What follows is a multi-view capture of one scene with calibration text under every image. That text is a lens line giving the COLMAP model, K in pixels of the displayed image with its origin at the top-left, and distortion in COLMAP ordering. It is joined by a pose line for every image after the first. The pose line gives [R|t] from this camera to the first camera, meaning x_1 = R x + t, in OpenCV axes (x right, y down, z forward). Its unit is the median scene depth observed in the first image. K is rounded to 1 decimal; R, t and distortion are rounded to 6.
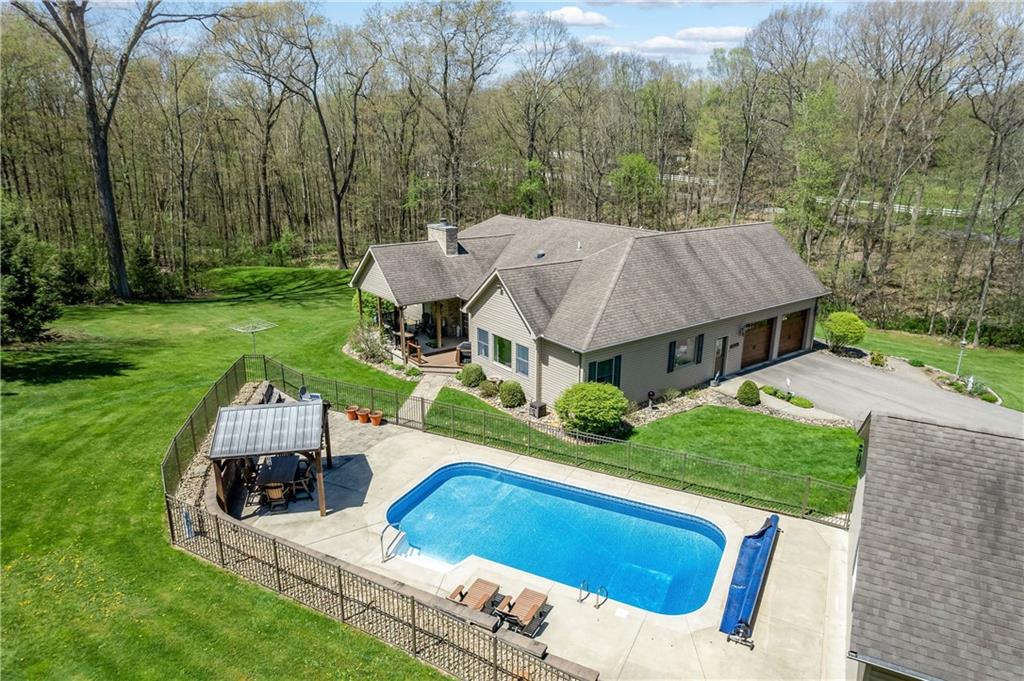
lens RADIAL K [[653.5, 0, 516.2], [0, 653.5, 337.6], [0, 0, 1]] dist [-0.042801, 0.019317]
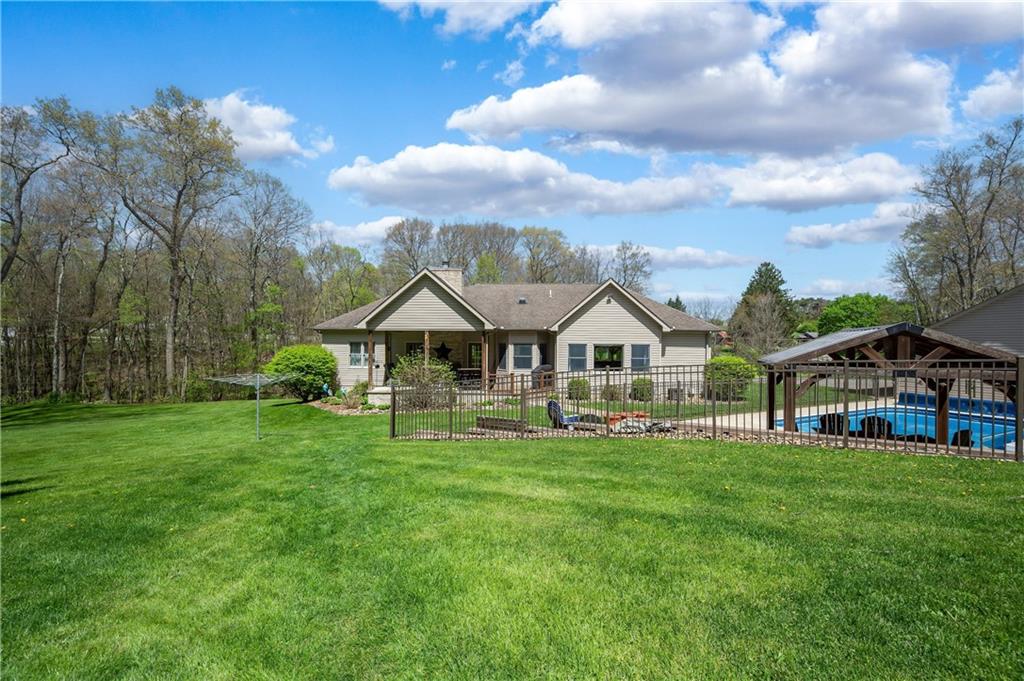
lens RADIAL K [[406.1, 0, 510.9], [0, 406.1, 342.3], [0, 0, 1]] dist [0.002993, 0.000204]
pose [[0.619349, -0.009686, 0.785056, -0.657243], [0.230761, 0.958003, -0.170233, 0.074168], [-0.750437, 0.286594, 0.595574, 0.737959]]
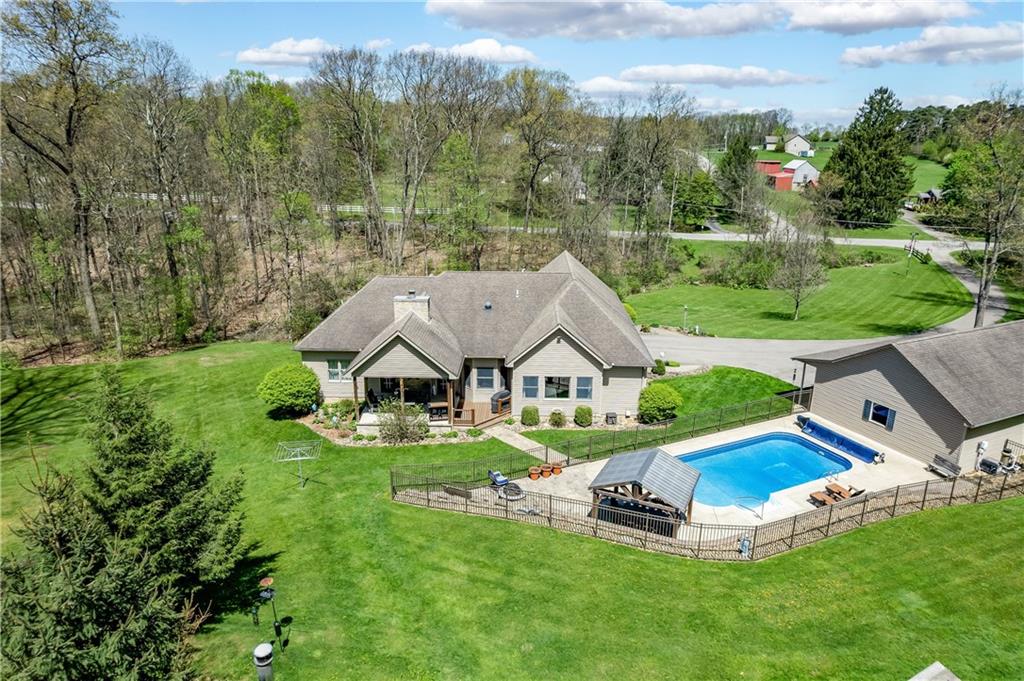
lens RADIAL K [[653.5, 0, 511.4], [0, 653.5, 342.6], [0, 0, 1]] dist [-0.042801, 0.019317]
pose [[0.614934, -0.234072, 0.753038, -1.013546], [0.229282, 0.966747, 0.113269, -0.227695], [-0.754510, 0.103005, 0.648154, 0.262763]]
